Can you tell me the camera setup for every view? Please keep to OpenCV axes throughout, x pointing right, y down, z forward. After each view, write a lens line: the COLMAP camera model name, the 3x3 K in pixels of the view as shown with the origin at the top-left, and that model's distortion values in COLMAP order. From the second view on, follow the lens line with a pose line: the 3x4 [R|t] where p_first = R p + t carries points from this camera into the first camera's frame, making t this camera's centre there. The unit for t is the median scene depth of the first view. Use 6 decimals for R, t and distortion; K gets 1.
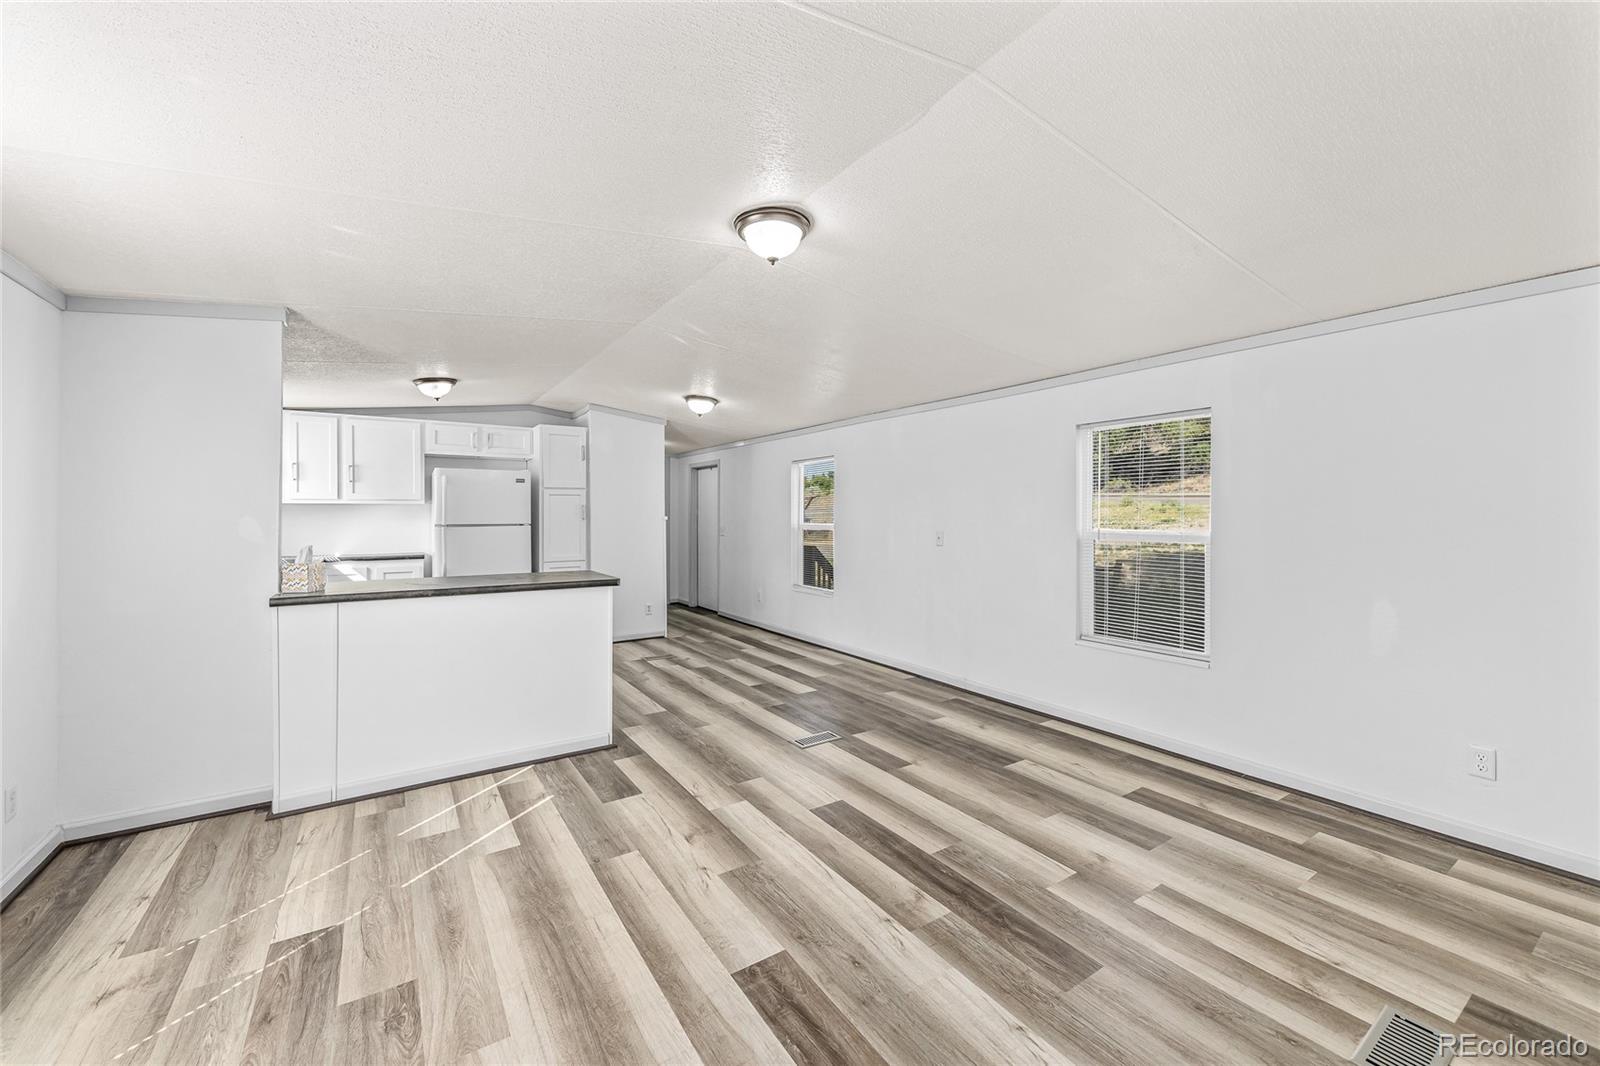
lens RADIAL K [[626.0, 0, 816.3], [0, 626.0, 509.7], [0, 0, 1]] dist [0.005282, -0.001020]
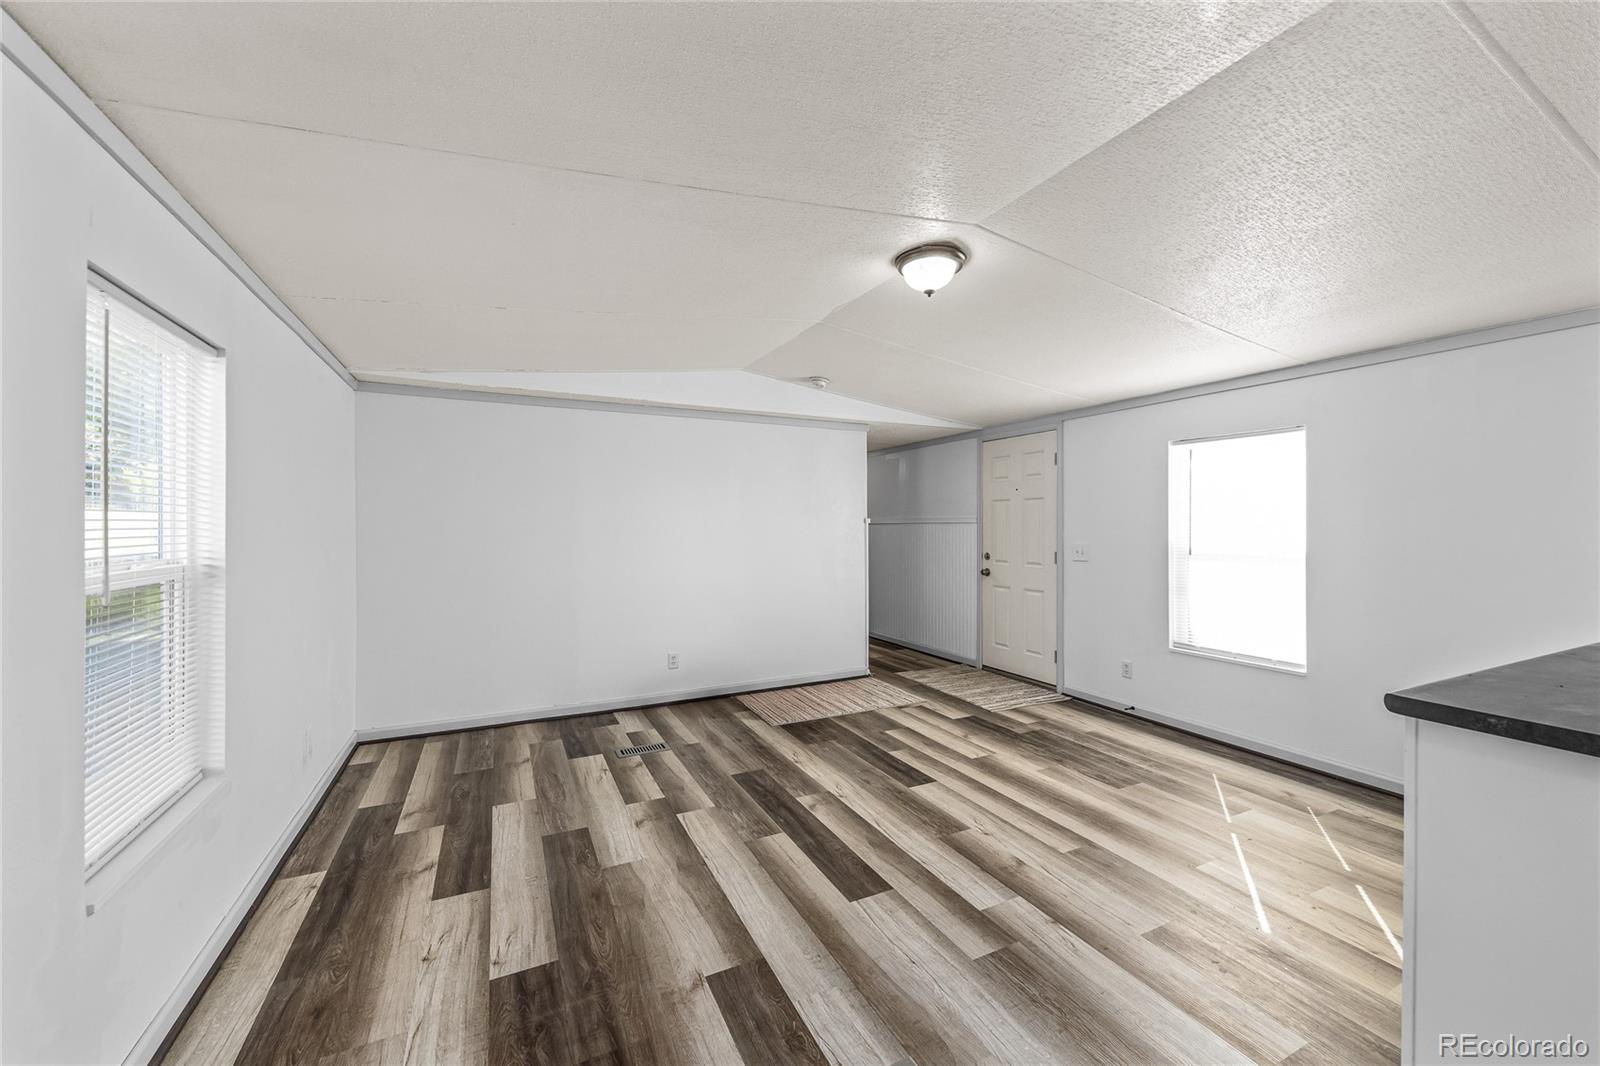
lens RADIAL K [[626.0, 0, 803.7], [0, 626.0, 528.4], [0, 0, 1]] dist [0.005282, -0.001020]
pose [[-0.988015, -0.000332, 0.154356, -0.024239], [-0.000959, 0.999992, -0.003984, 0.014724], [-0.154354, -0.004084, -0.988007, 2.084227]]
